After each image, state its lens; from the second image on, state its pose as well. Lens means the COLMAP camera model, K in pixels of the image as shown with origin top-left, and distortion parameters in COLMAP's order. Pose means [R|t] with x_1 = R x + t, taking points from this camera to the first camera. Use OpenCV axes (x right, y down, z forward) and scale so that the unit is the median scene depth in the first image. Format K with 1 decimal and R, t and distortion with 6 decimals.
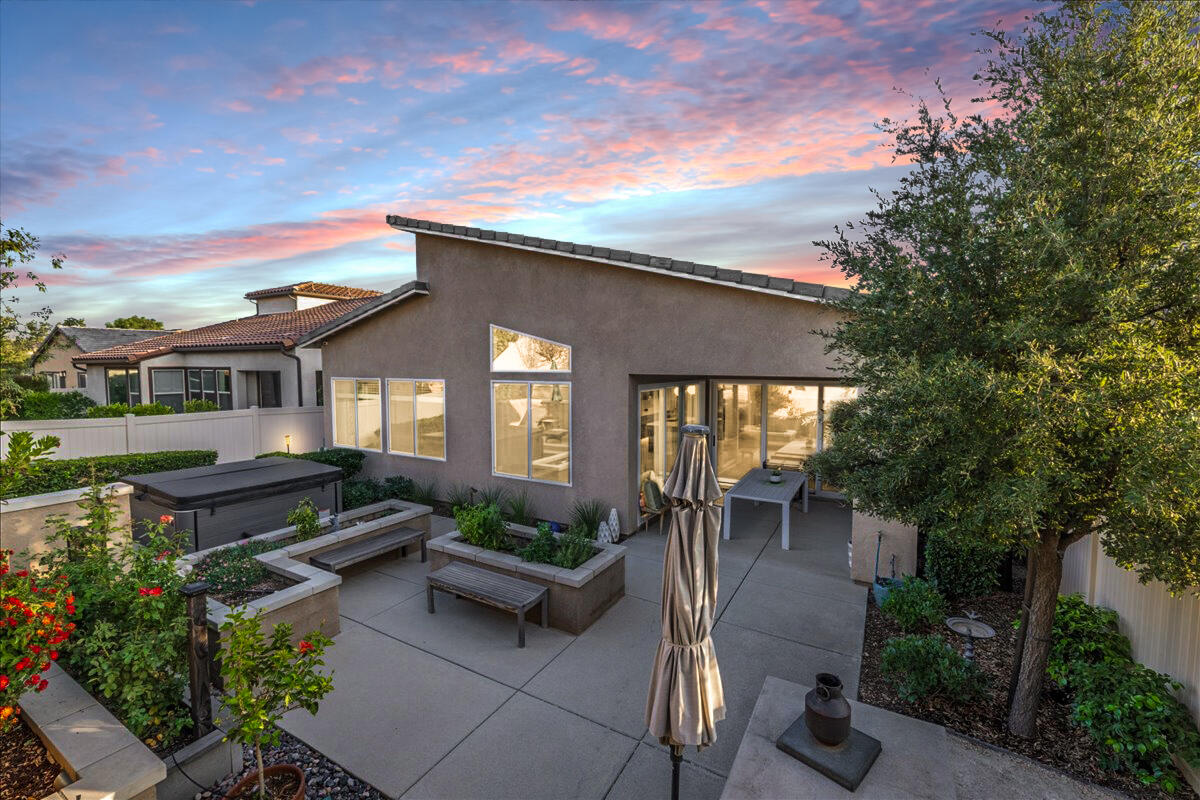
lens RADIAL K [[504.8, 0, 600.0], [0, 504.8, 400.0], [0, 0, 1]] dist [-0.000175, -0.000545]
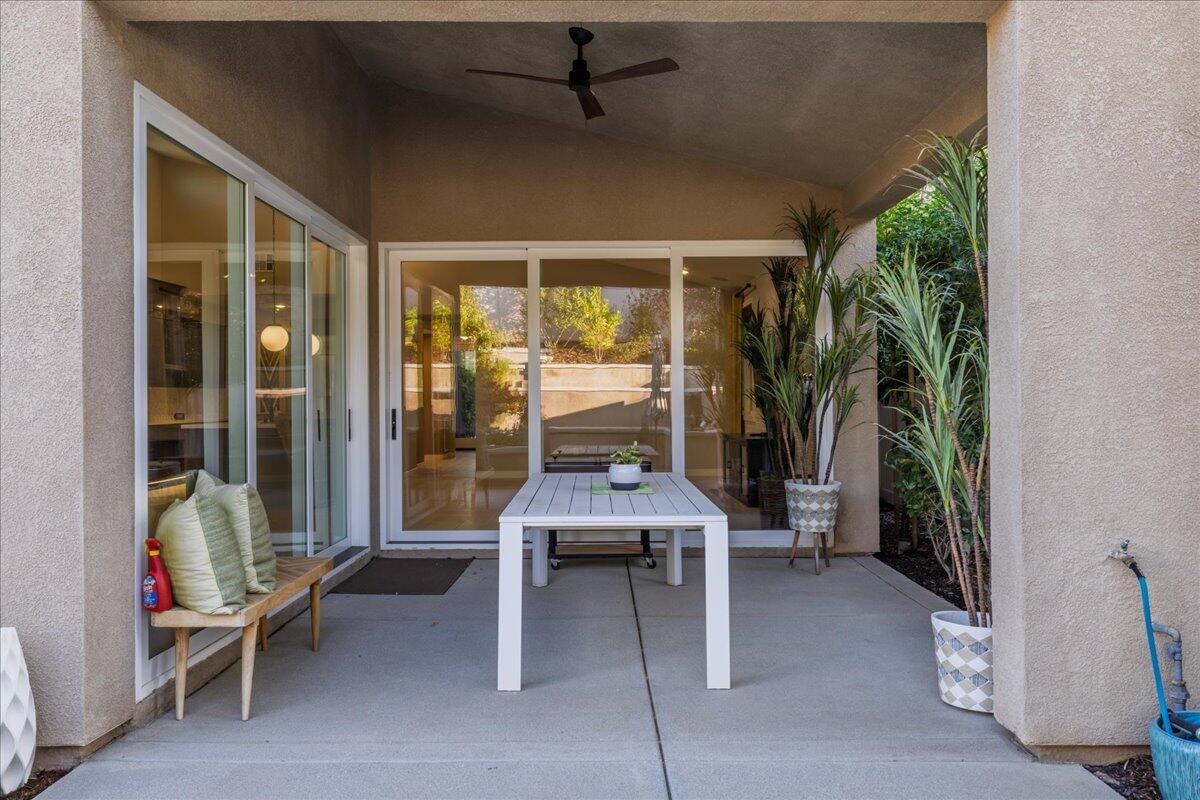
lens RADIAL K [[895.7, 0, 600.0], [0, 895.7, 400.0], [0, 0, 1]] dist [0.000431, -0.036571]
pose [[0.854342, -0.002466, 0.519706, 0.046176], [0.040667, 0.997240, -0.062122, 0.154832], [-0.518118, 0.074208, 0.852084, 0.561118]]
